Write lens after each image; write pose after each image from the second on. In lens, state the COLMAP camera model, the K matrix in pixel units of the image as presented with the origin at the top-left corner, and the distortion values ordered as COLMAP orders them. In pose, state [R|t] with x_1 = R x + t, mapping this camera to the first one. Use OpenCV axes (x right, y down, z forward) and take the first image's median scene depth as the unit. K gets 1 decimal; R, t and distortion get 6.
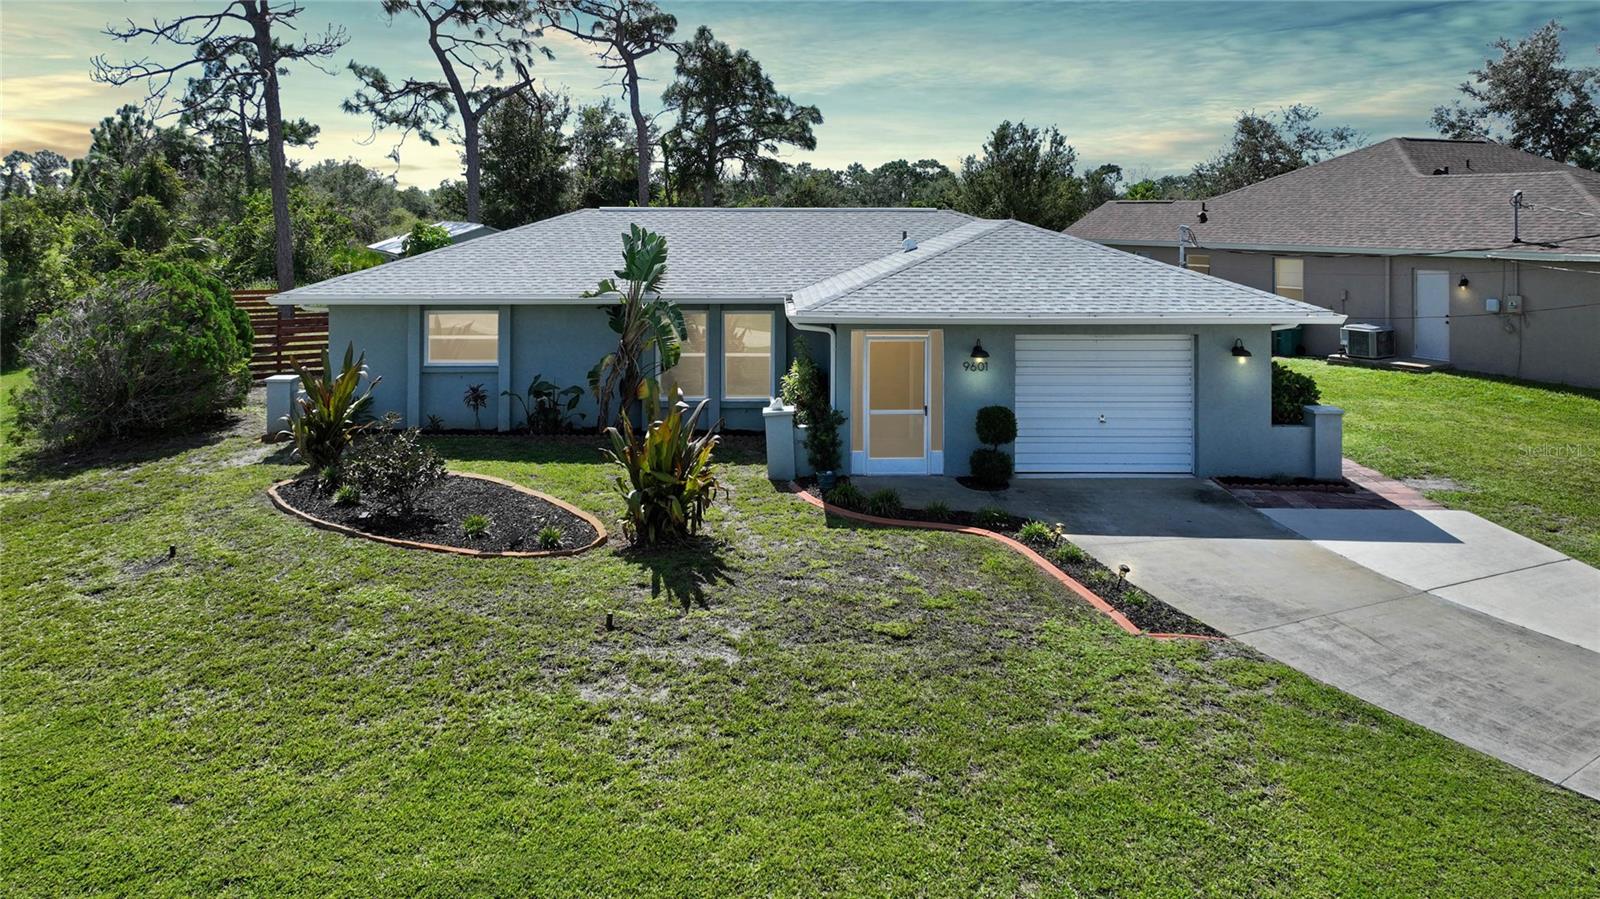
lens RADIAL K [[1178.4, 0, 798.2], [0, 1178.4, 199.8], [0, 0, 1]] dist [0.000845, 0.000956]
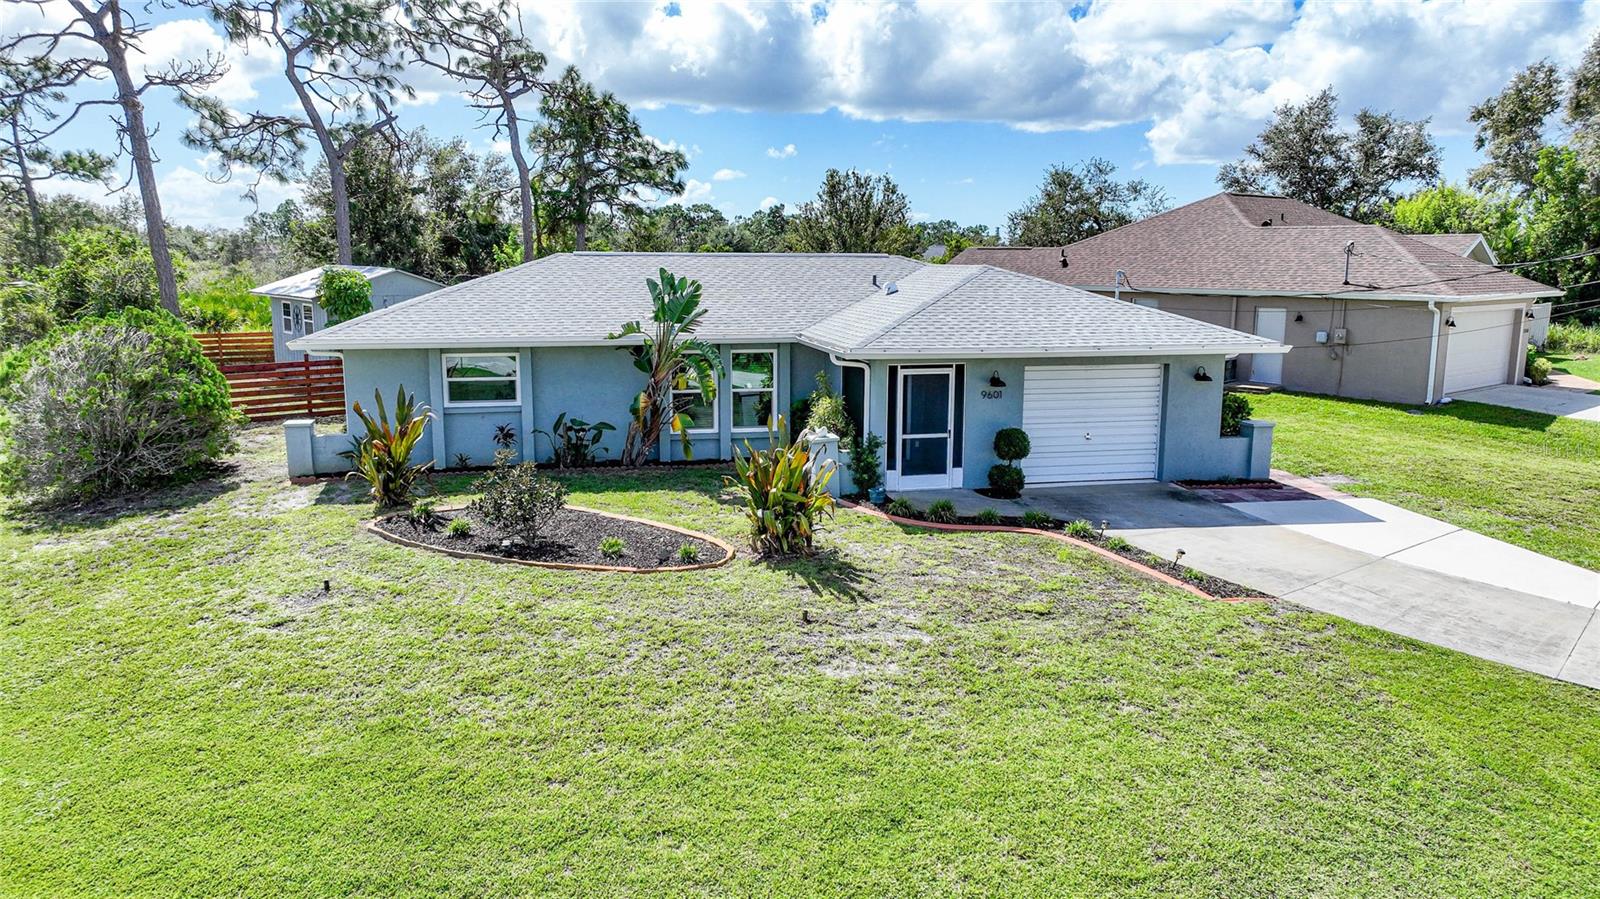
lens RADIAL K [[1120.3, 0, 800.0], [0, 1120.3, 449.5], [0, 0, 1]] dist [-0.006376, 0.021115]
pose [[0.977413, -0.032551, 0.208816, -0.178109], [-0.005791, 0.983571, 0.180429, -0.001368], [-0.211258, -0.177563, 0.961167, -0.013321]]
